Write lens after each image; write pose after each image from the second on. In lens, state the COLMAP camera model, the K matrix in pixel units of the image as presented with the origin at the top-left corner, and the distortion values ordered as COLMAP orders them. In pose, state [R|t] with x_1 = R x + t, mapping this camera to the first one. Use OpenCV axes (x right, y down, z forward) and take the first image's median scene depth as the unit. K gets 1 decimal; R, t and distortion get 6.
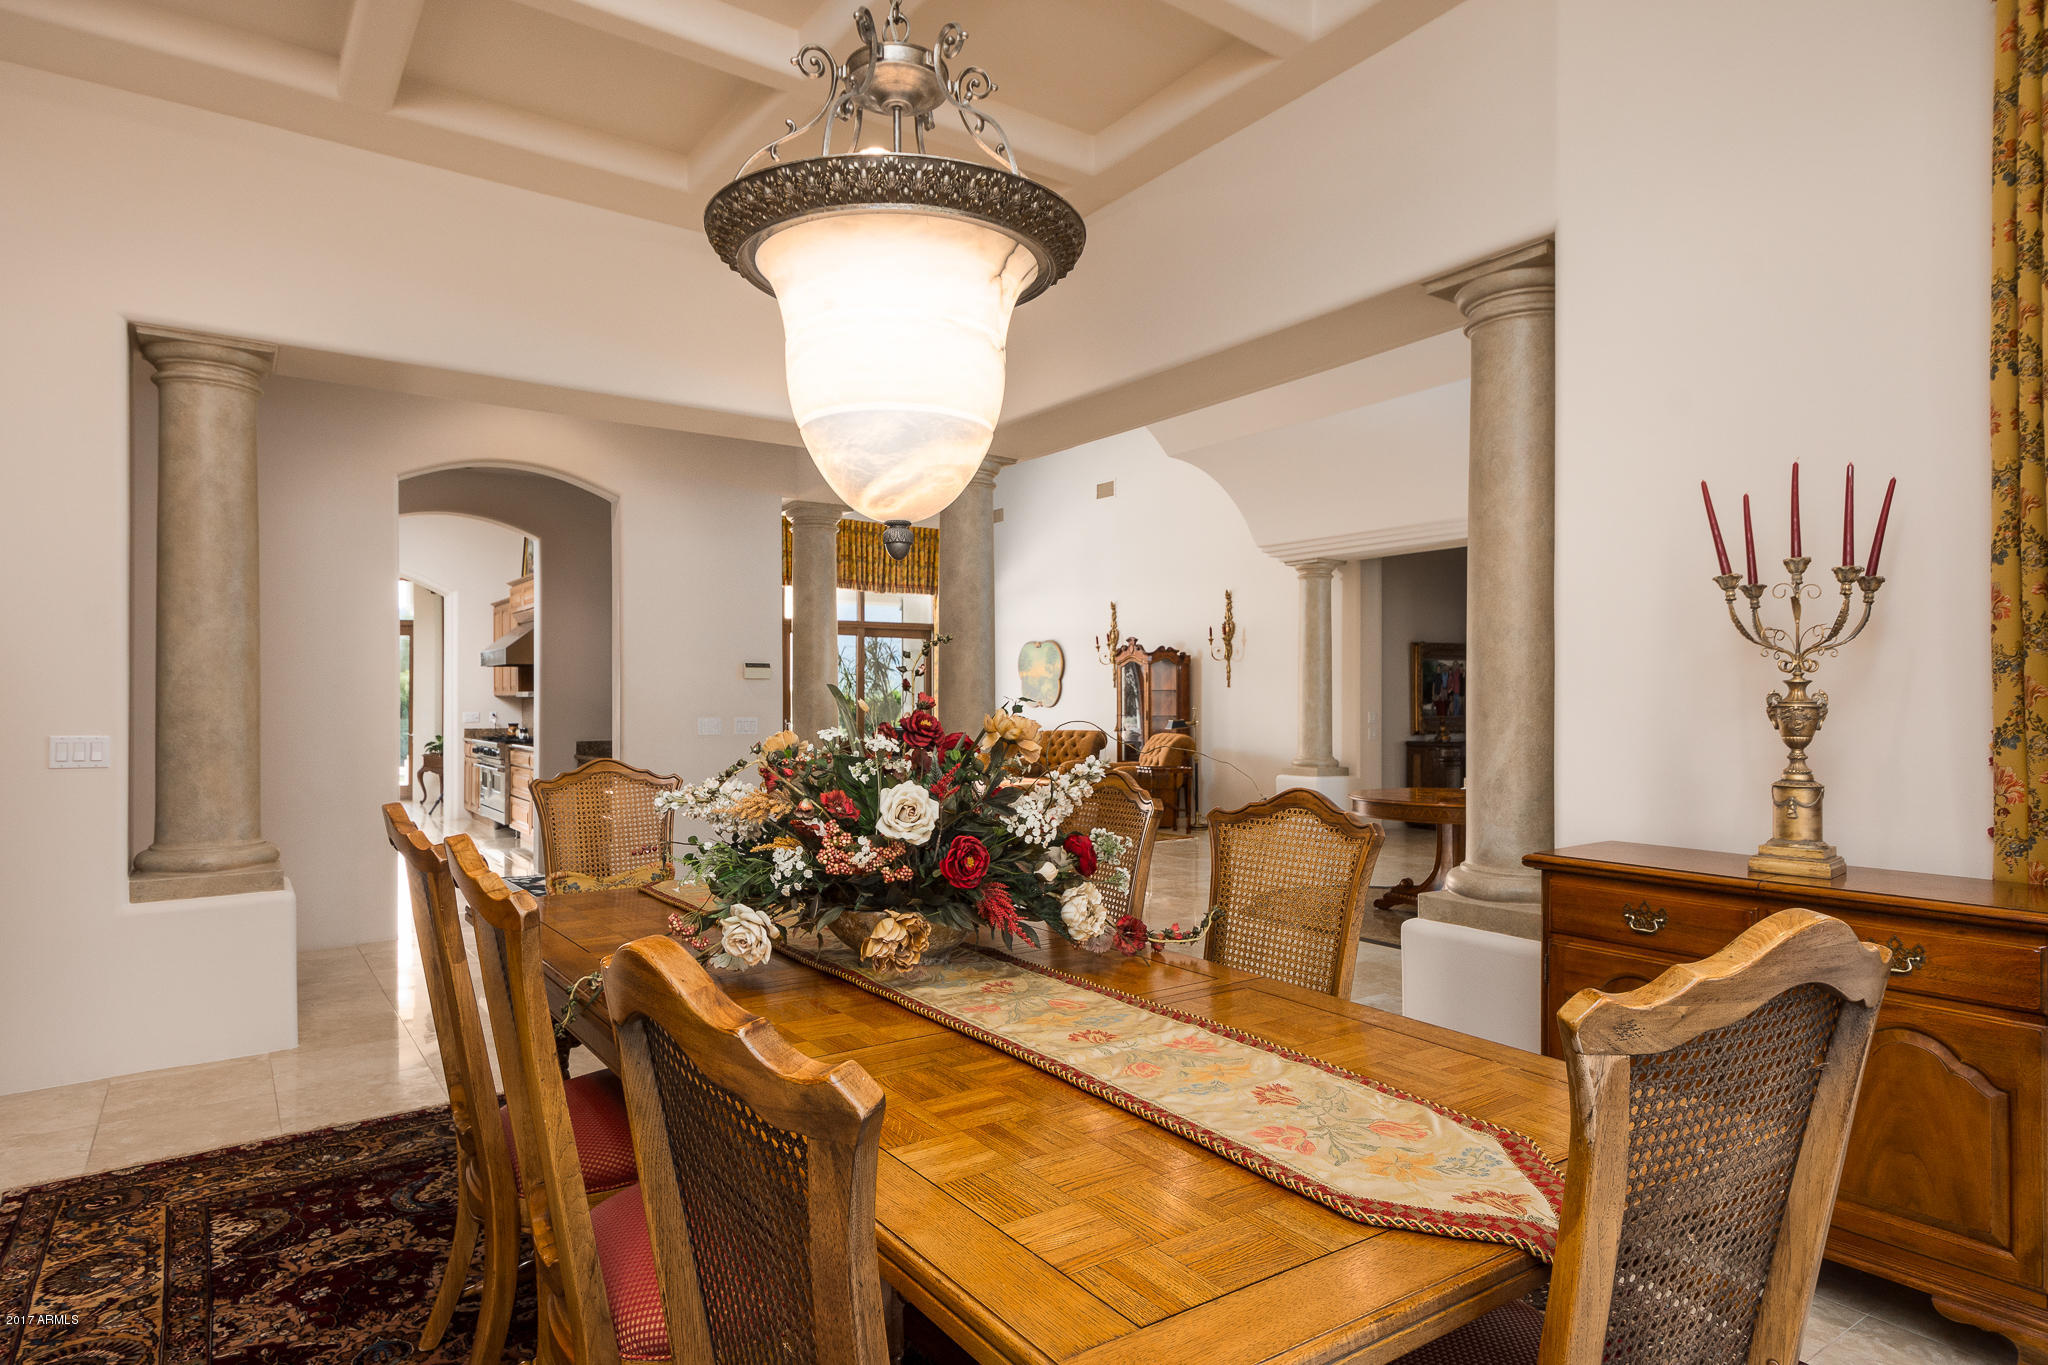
lens RADIAL K [[1151.8, 0, 1023.0], [0, 1151.8, 684.6], [0, 0, 1]] dist [-0.000496, -0.000158]
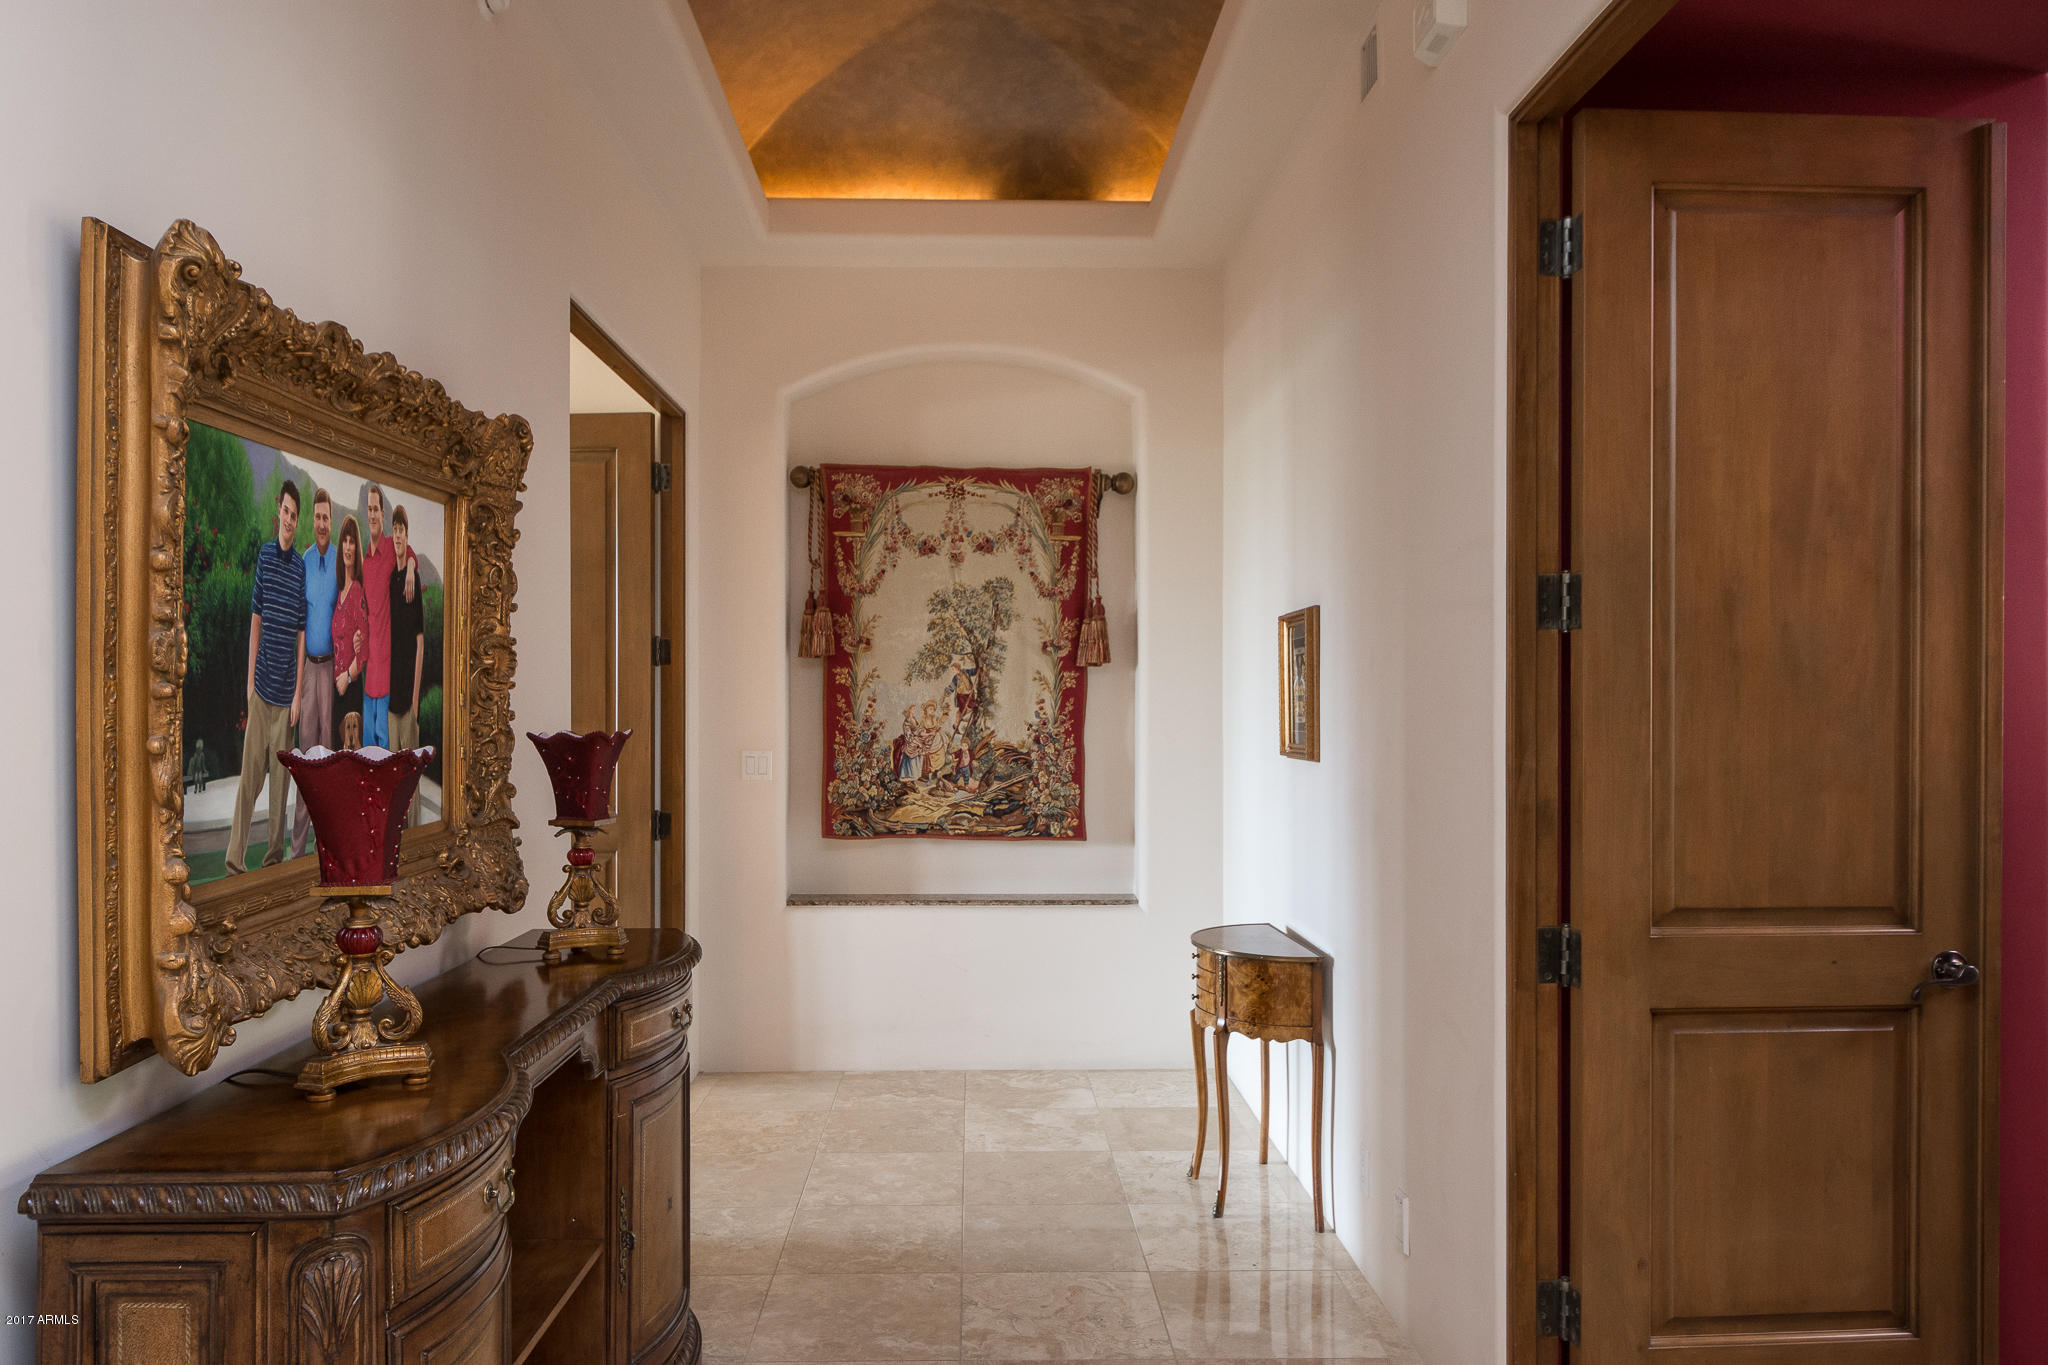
lens RADIAL K [[1395.5, 0, 1025.1], [0, 1395.5, 685.2], [0, 0, 1]] dist [0.002690, 0.000801]
pose [[0.539123, 0.004159, 0.842217, 0.211420], [-0.005275, 0.999985, -0.001562, 0.004753], [-0.842211, -0.003600, 0.539137, 0.657531]]
